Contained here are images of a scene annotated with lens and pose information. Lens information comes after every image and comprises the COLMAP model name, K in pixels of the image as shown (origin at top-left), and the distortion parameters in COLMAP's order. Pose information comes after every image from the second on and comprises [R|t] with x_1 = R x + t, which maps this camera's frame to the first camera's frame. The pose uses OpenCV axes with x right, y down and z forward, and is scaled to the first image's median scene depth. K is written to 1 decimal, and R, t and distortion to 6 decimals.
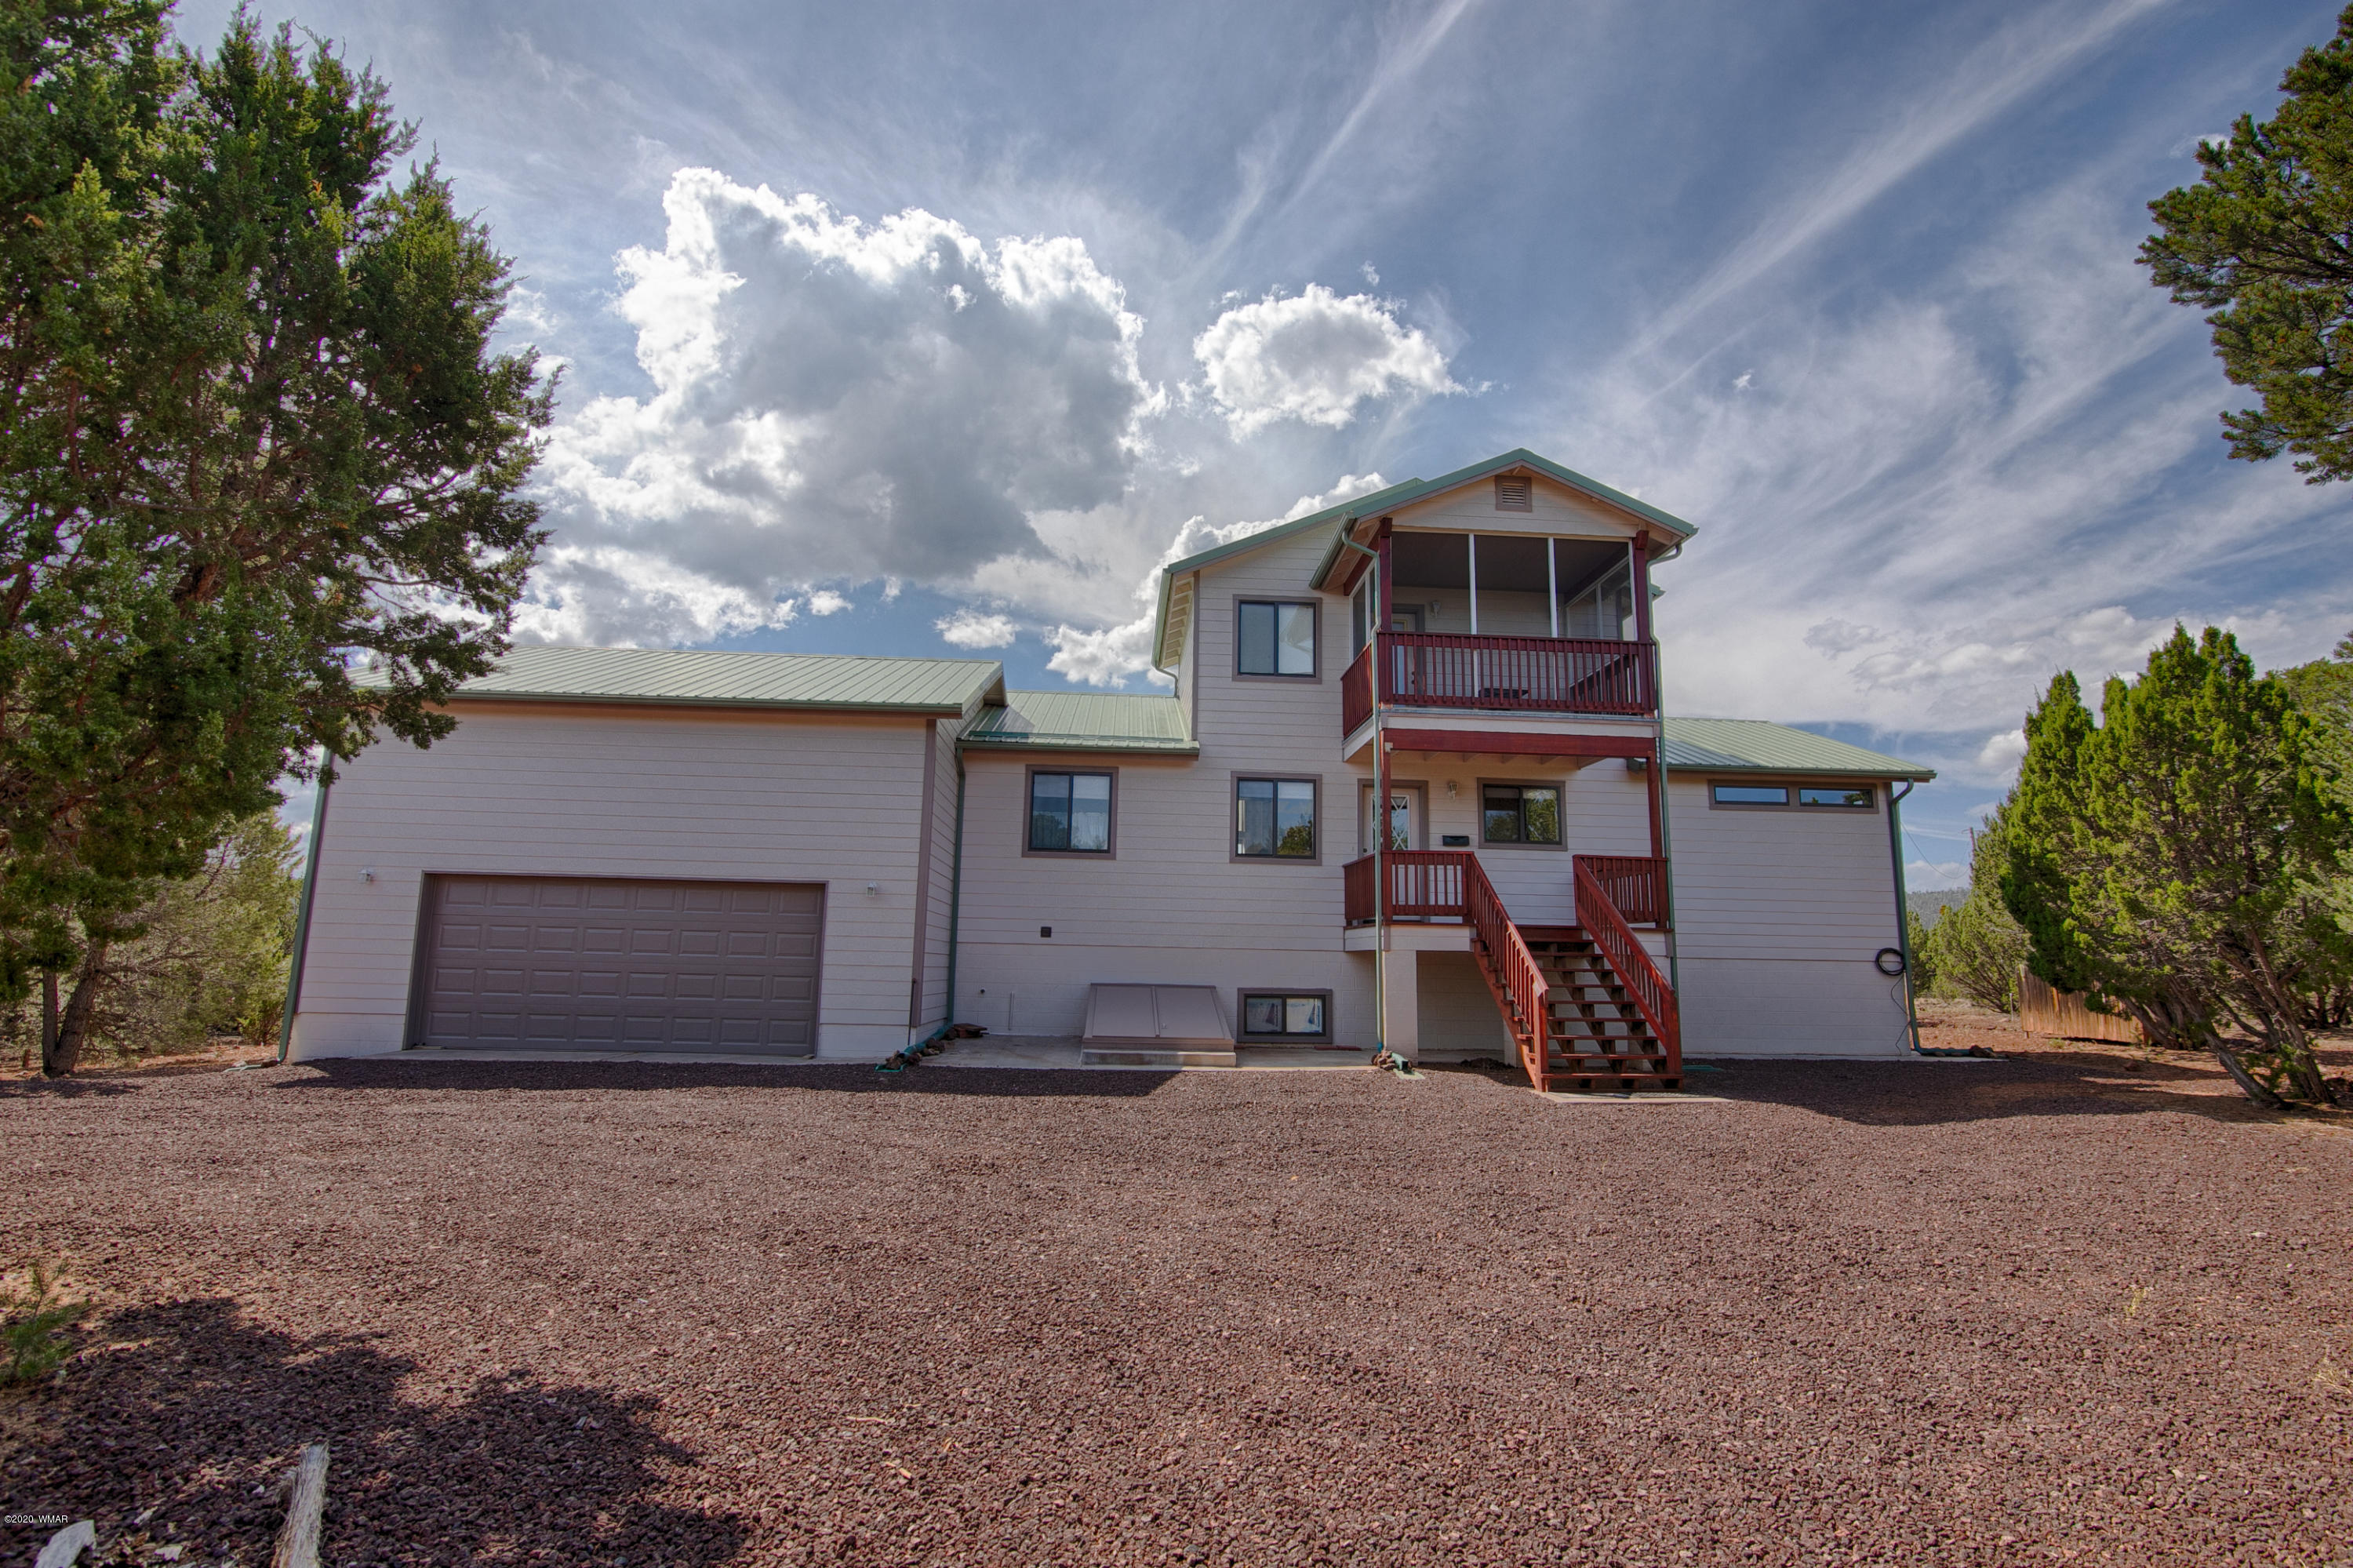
lens RADIAL K [[1087.5, 0, 1176.5], [0, 1087.5, 784.0], [0, 0, 1]] dist [-0.017700, 0.000356]
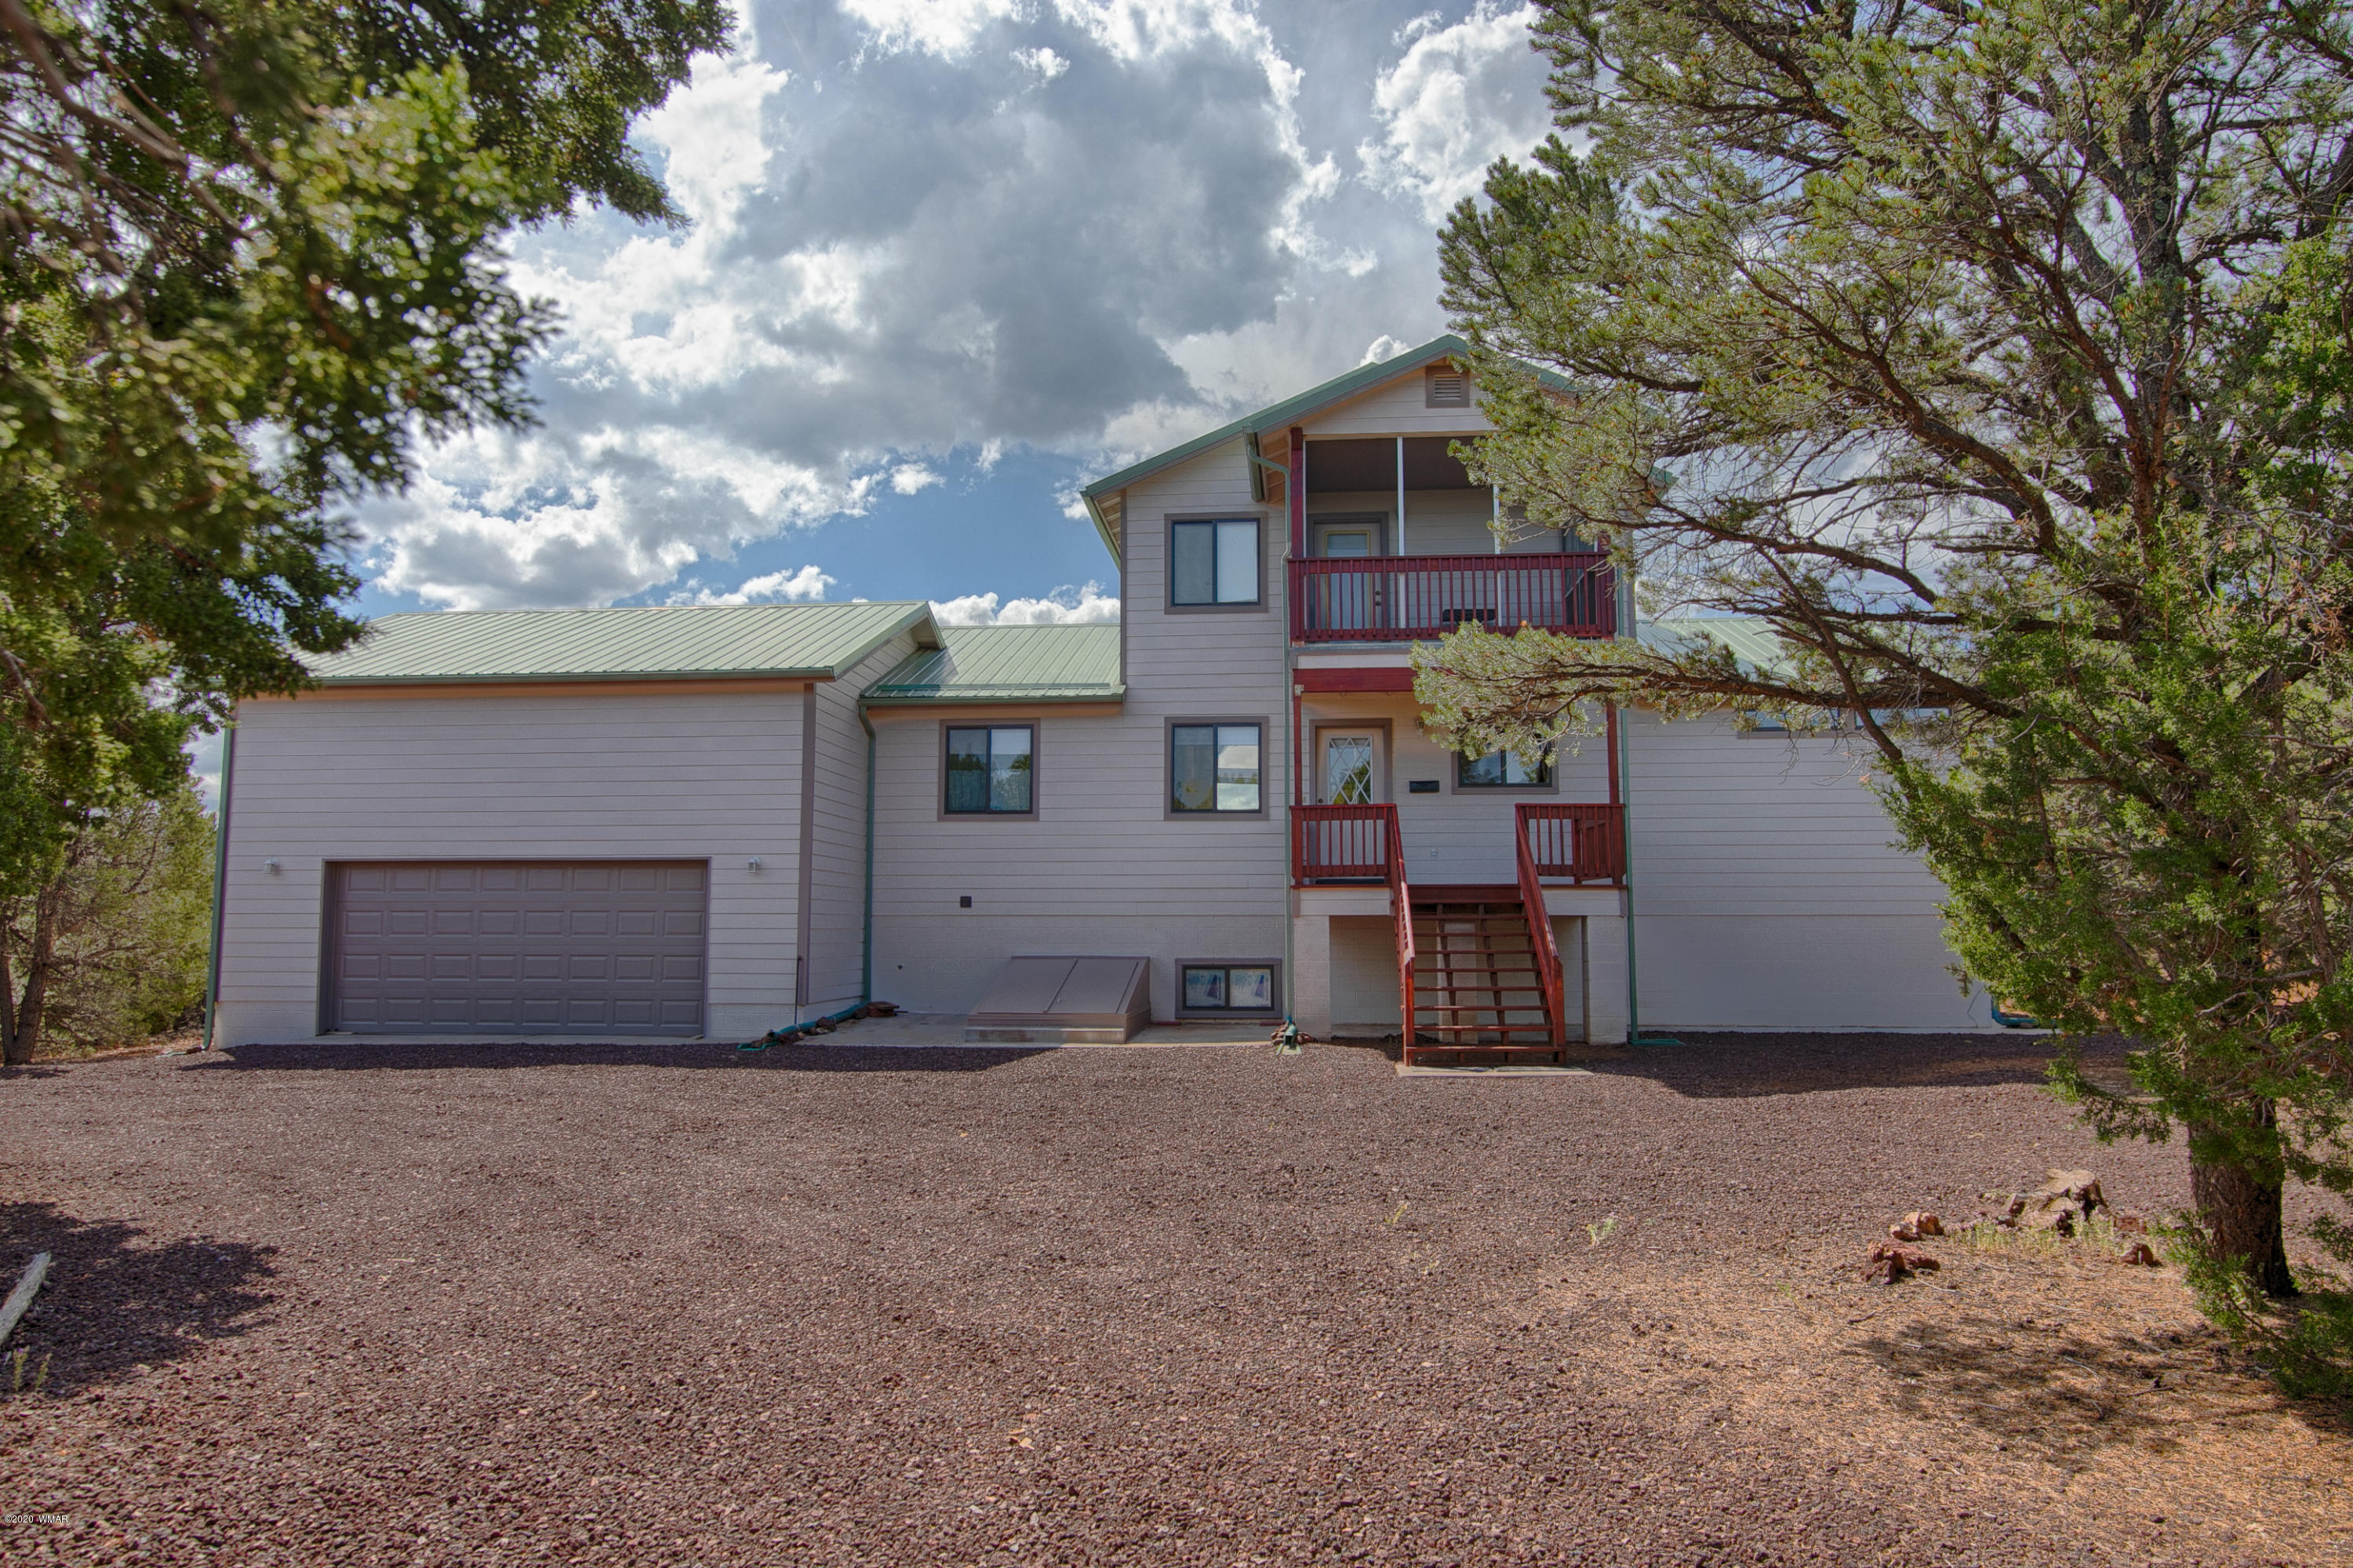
lens RADIAL K [[1424.3, 0, 1176.5], [0, 1424.3, 784.0], [0, 0, 1]] dist [-0.007132, -0.000914]
pose [[0.989267, -0.034812, -0.141913, 0.231600], [0.043808, 0.997190, 0.060766, -0.028875], [0.139399, -0.066330, 0.988012, -0.158902]]
